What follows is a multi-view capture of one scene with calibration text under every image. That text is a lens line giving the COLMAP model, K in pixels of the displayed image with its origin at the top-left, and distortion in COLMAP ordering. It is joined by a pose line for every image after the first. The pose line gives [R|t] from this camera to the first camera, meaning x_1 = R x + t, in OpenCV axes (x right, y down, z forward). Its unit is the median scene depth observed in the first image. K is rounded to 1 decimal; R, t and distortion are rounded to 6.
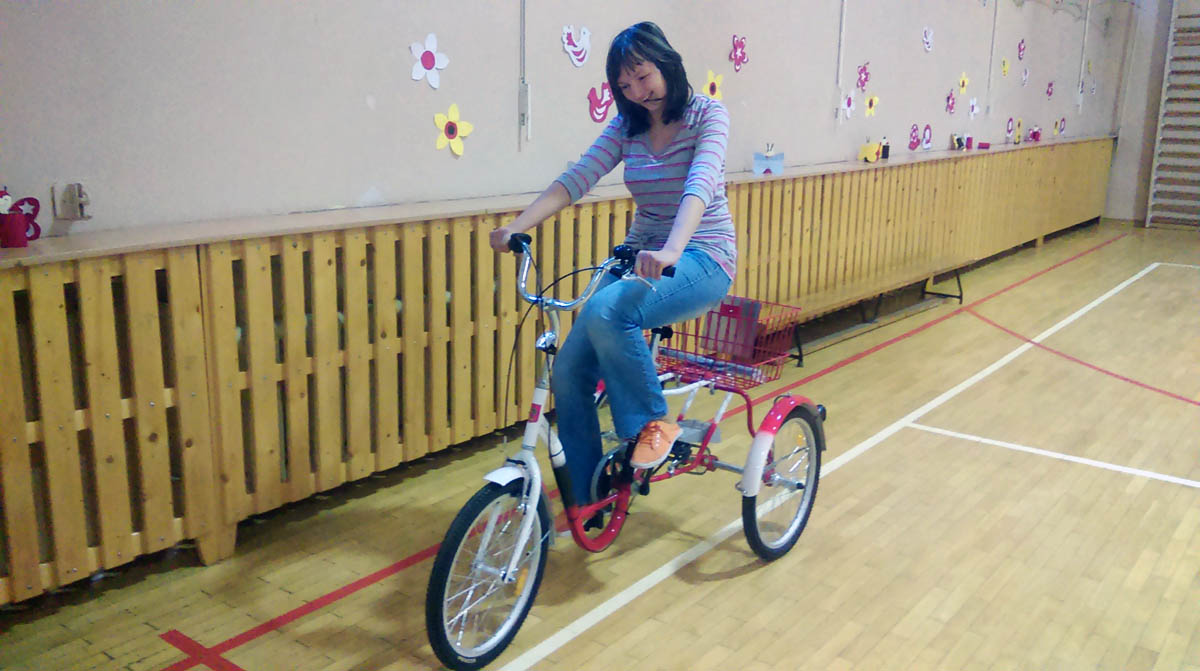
lens RADIAL K [[1049.9, 0, 595.3], [0, 1049.9, 357.8], [0, 0, 1]] dist [0.078940, -0.128995]
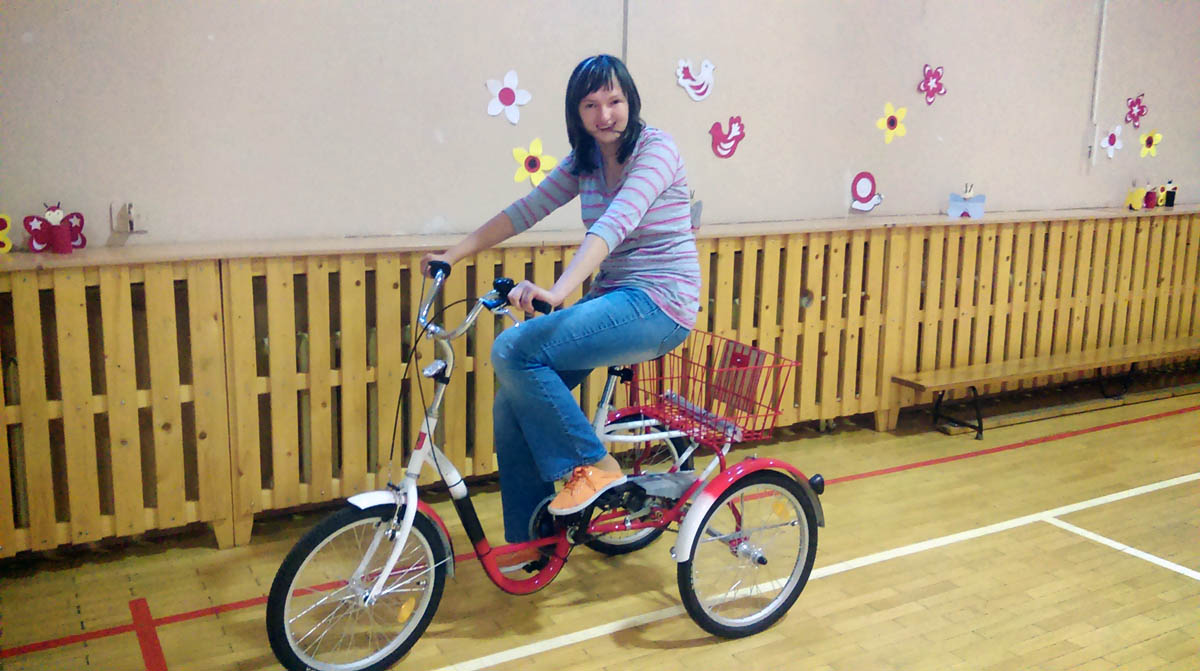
lens RADIAL K [[1049.9, 0, 547.0], [0, 1049.9, 347.6], [0, 0, 1]] dist [0.078940, -0.128995]
pose [[0.920725, 0.079287, -0.382072, 0.342331], [-0.096306, 0.995023, -0.025595, -0.017205], [0.378141, 0.060361, 0.923778, 0.092492]]
